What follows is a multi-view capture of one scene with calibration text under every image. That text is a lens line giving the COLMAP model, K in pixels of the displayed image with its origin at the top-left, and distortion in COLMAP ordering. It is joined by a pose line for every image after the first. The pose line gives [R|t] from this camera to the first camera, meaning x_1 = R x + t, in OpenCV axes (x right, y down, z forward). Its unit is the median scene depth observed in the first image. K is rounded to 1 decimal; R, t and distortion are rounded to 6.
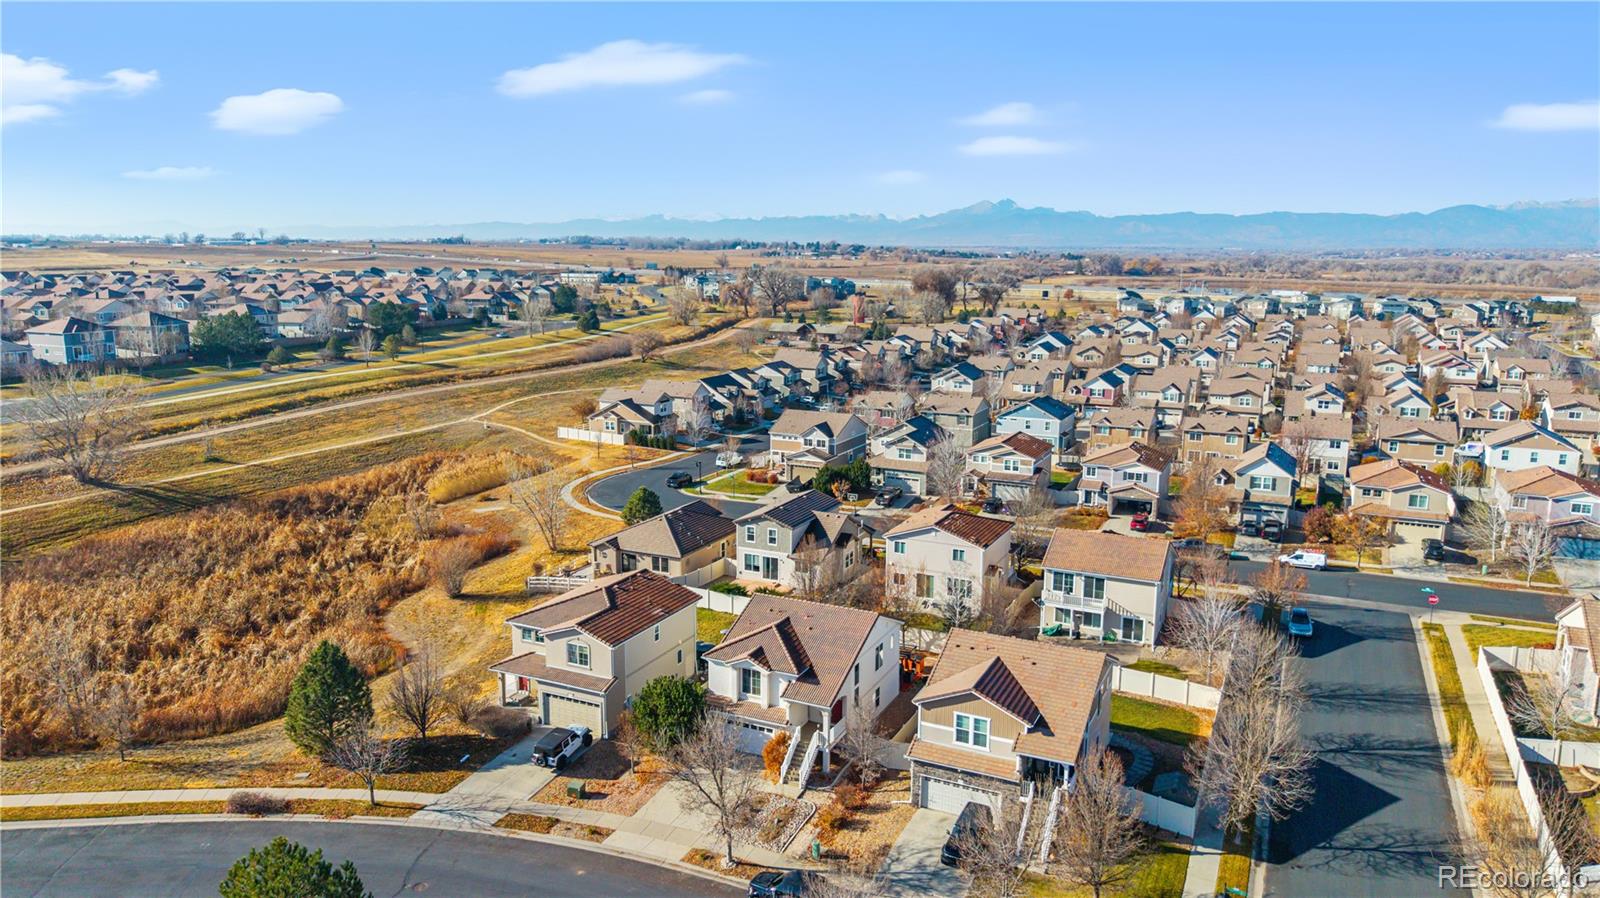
lens RADIAL K [[1092.4, 0, 800.0], [0, 1092.4, 449.0], [0, 0, 1]] dist [0.054500, 0.000174]
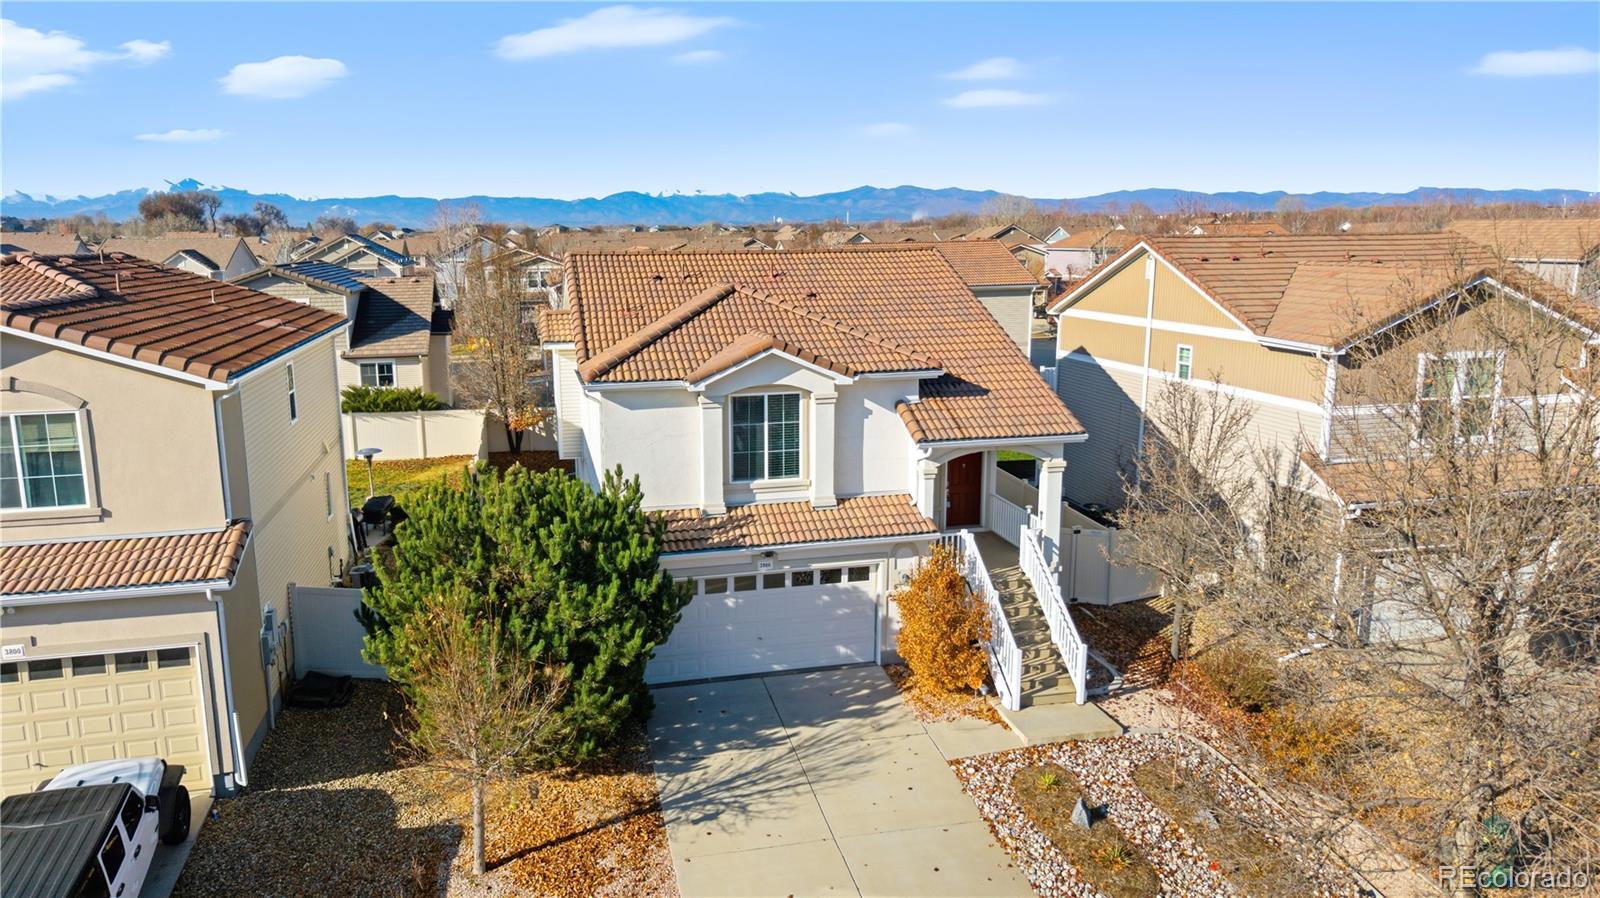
lens RADIAL K [[1066.4, 0, 800.0], [0, 1066.4, 449.0], [0, 0, 1]] dist [-0.004892, -0.001019]
pose [[0.767875, -0.139940, 0.625128, -0.224429], [0.130513, 0.989556, 0.061205, 0.201056], [-0.627164, 0.034589, 0.778119, 0.772712]]
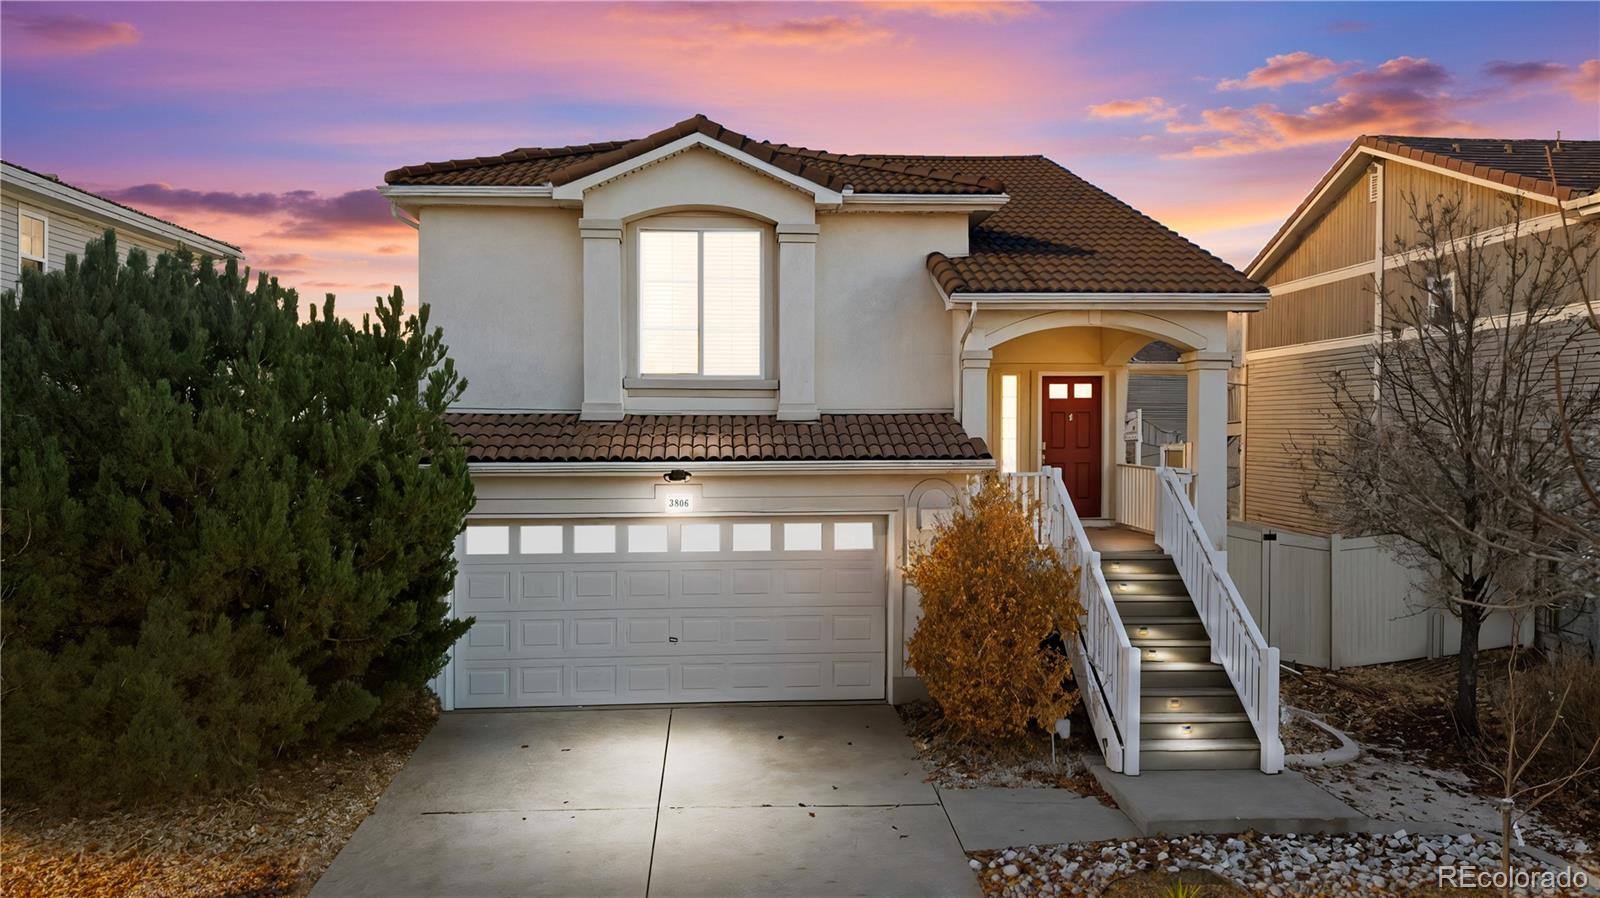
lens RADIAL K [[1122.5, 0, 800.0], [0, 1122.5, 449.0], [0, 0, 1]] dist [0.010857, 0.006163]
pose [[0.860561, -0.042415, 0.507578, -0.130132], [0.115561, 0.986799, -0.113465, 0.260449], [-0.496064, 0.156300, 0.854102, 0.843412]]
